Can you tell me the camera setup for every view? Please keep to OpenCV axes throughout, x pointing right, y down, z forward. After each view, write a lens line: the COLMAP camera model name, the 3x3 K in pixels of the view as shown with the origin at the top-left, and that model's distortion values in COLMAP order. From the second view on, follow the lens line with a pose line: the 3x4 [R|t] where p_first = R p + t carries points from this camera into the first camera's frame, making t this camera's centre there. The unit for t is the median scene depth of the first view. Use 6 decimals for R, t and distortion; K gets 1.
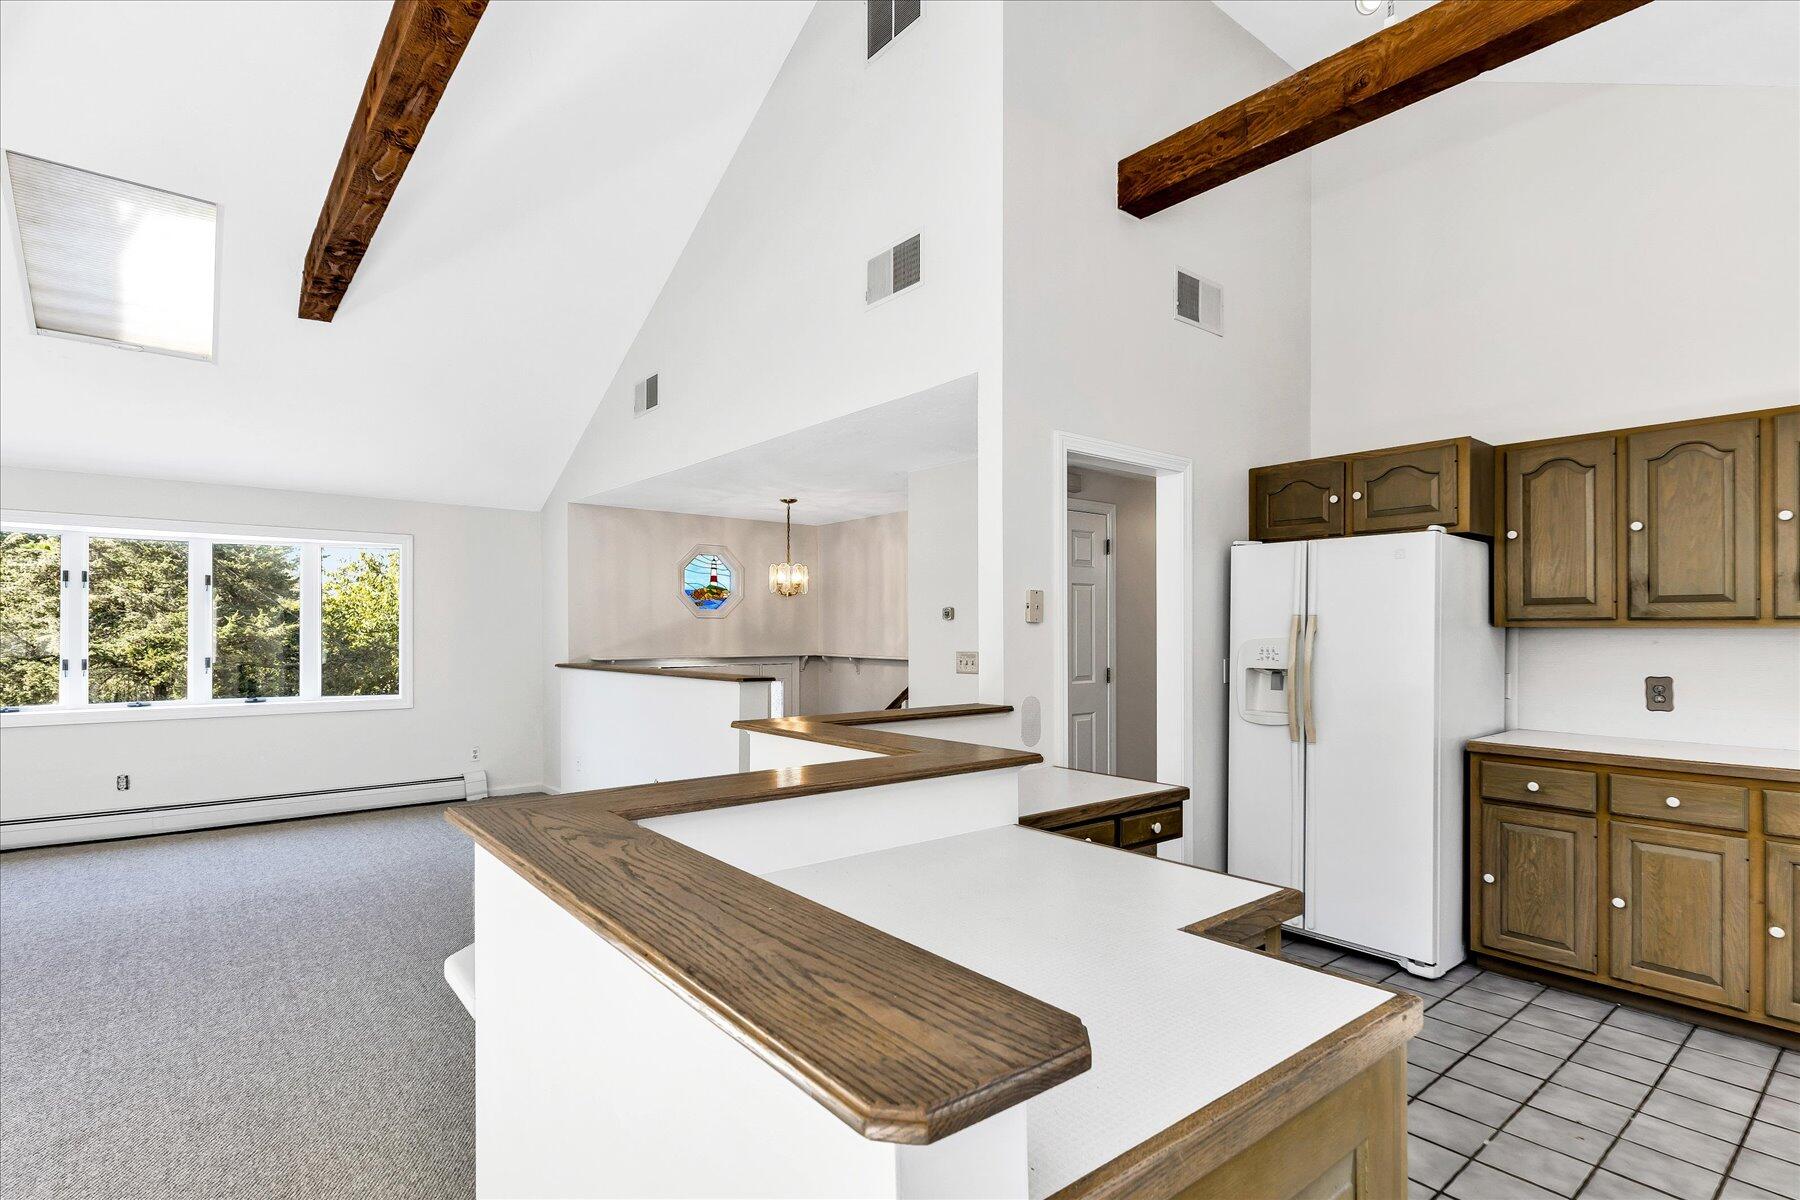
lens RADIAL K [[845.6, 0, 903.7], [0, 845.6, 629.4], [0, 0, 1]] dist [0.000019, -0.002270]
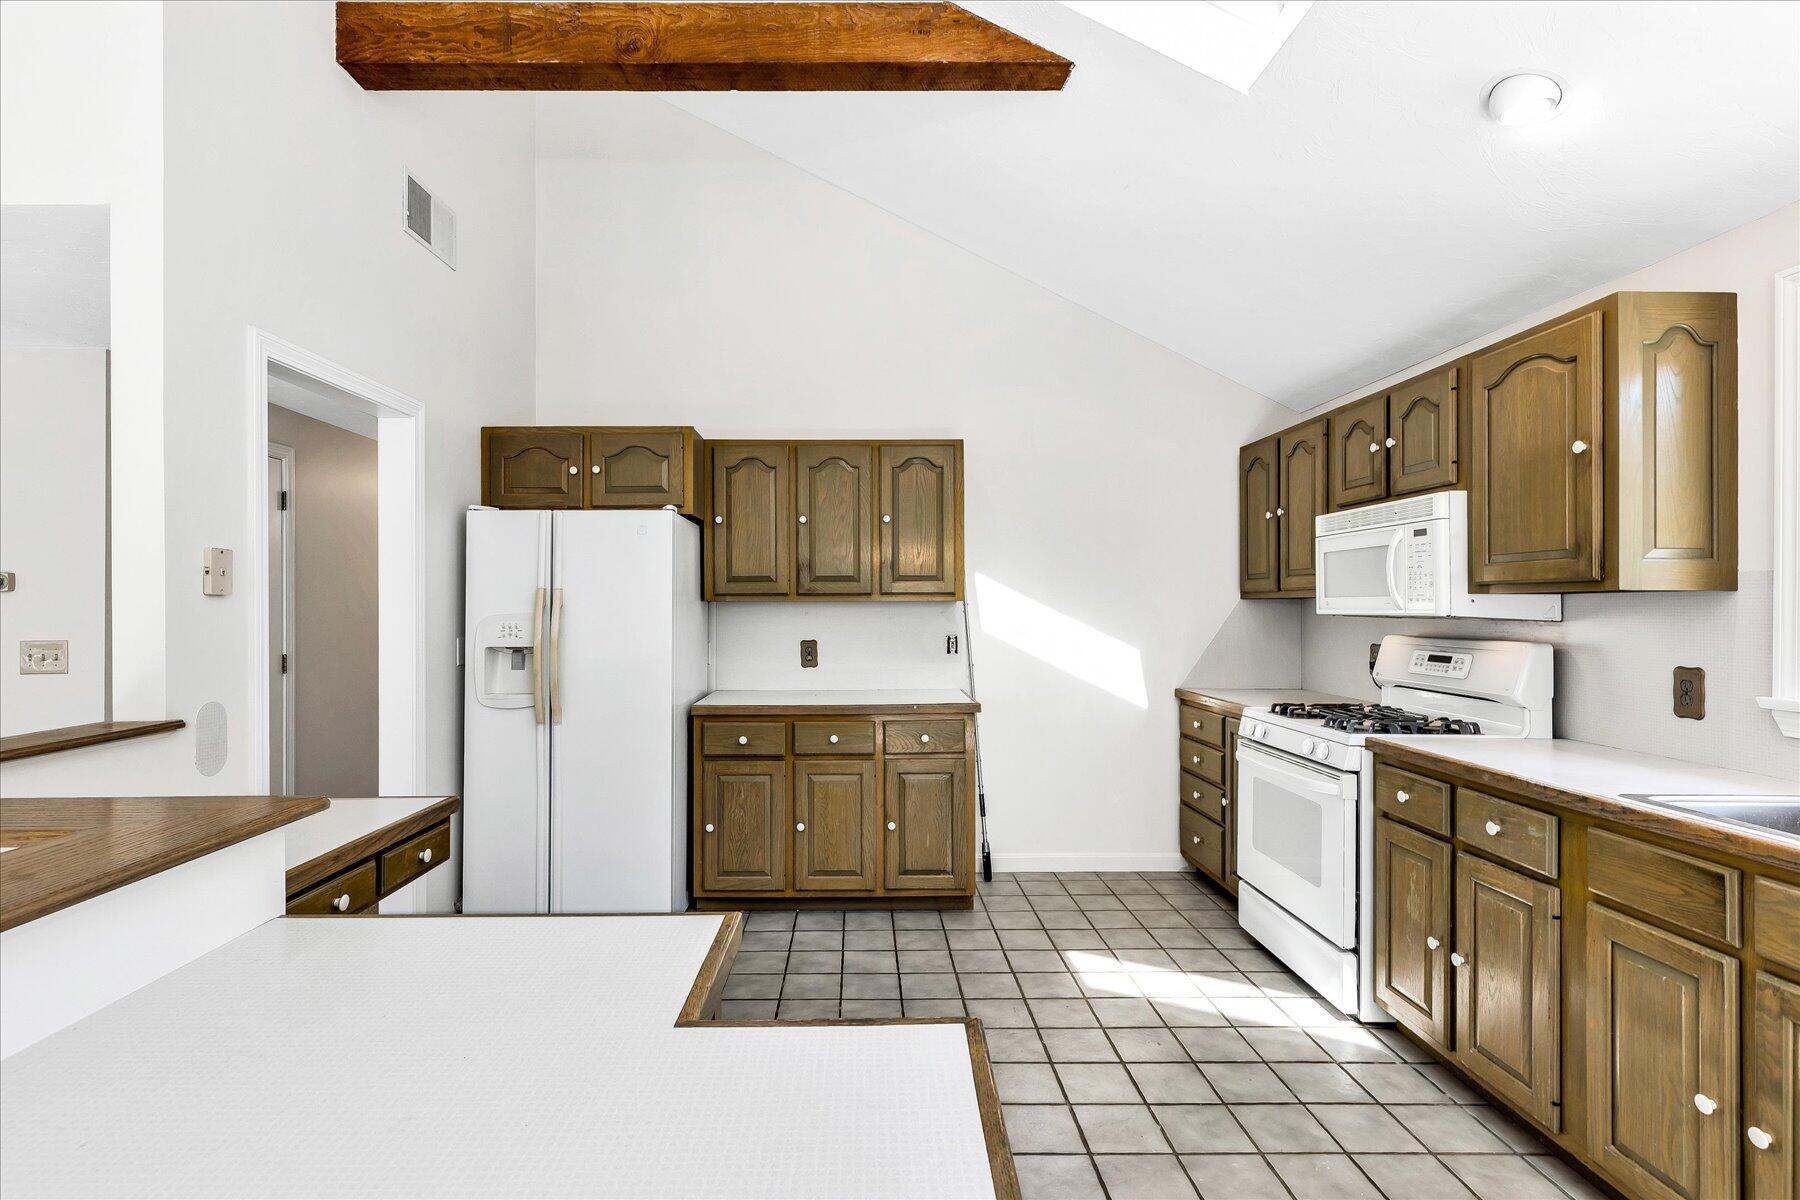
lens RADIAL K [[845.6, 0, 849.3], [0, 845.6, 601.0], [0, 0, 1]] dist [0.000019, -0.002270]
pose [[0.640311, -0.001210, 0.768115, -0.034125], [0.004909, 0.999985, -0.002517, 0.000585], [-0.768100, 0.005383, 0.640307, 0.121208]]
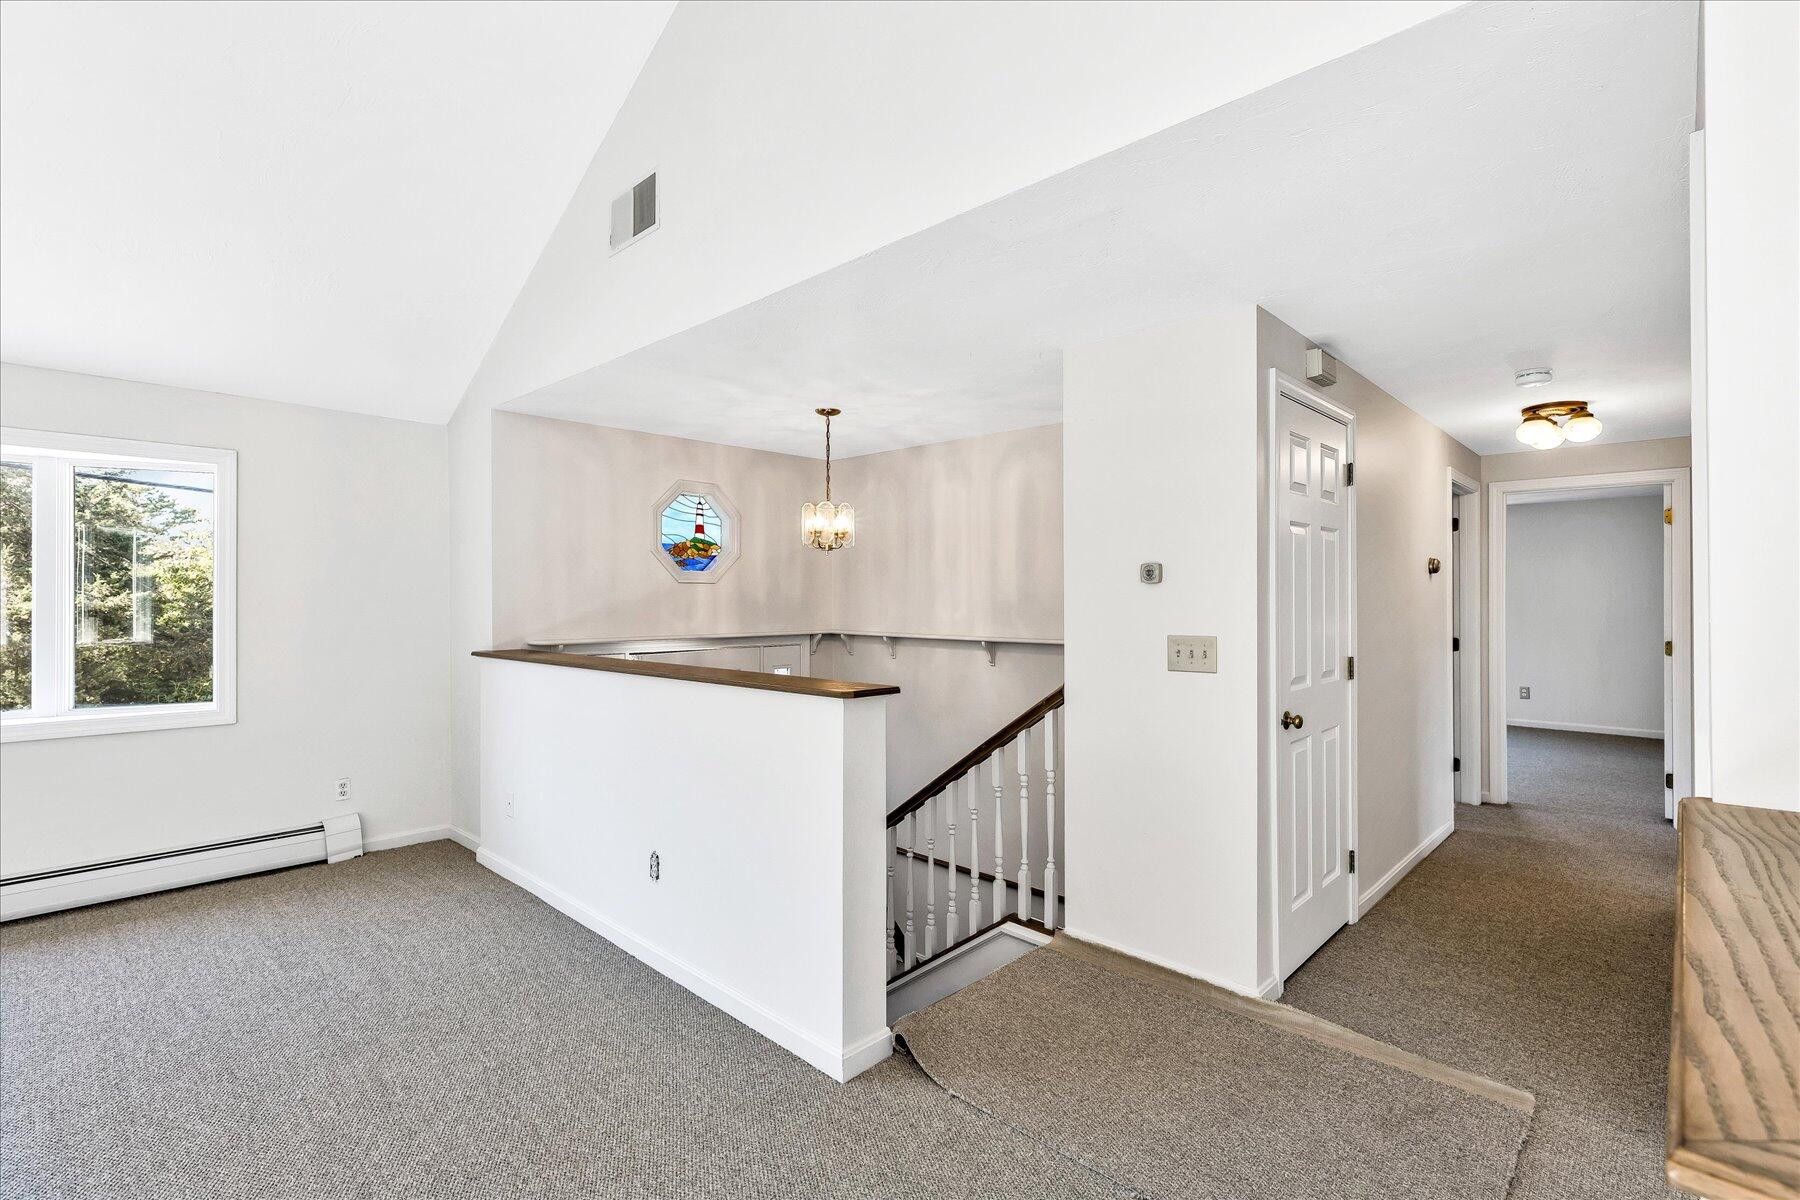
lens RADIAL K [[815.1, 0, 898.0], [0, 815.1, 596.2], [0, 0, 1]] dist [0.006912, -0.000847]
pose [[0.994819, -0.001111, 0.101660, -0.239978], [0.001295, 0.999998, -0.001737, -0.001732], [-0.101658, 0.001860, 0.994818, 0.545550]]
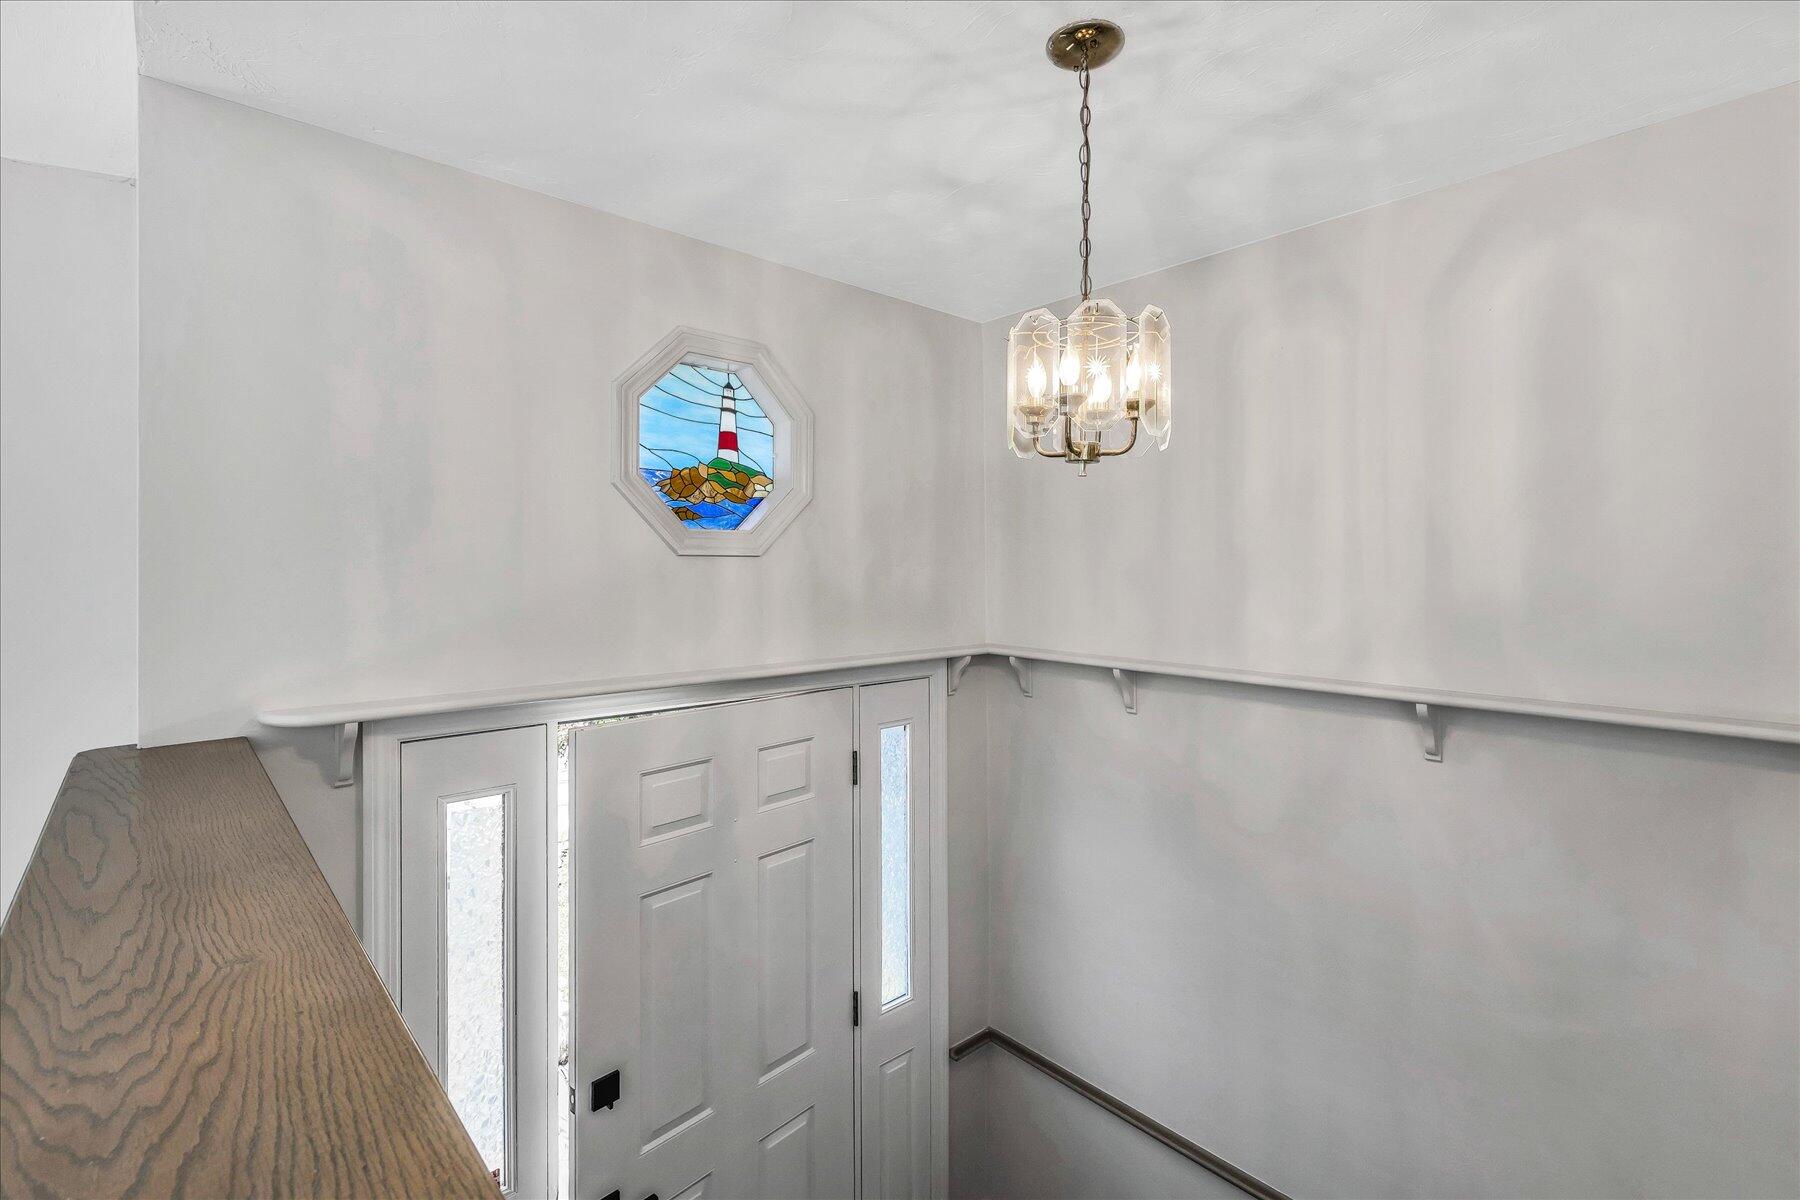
lens RADIAL K [[815.1, 0, 890.6], [0, 815.1, 561.3], [0, 0, 1]] dist [0.006912, -0.000847]
pose [[0.999812, -0.000386, 0.019372, -0.314042], [0.000413, 0.999999, -0.001400, -0.021055], [-0.019372, 0.001408, 0.999811, 1.274806]]
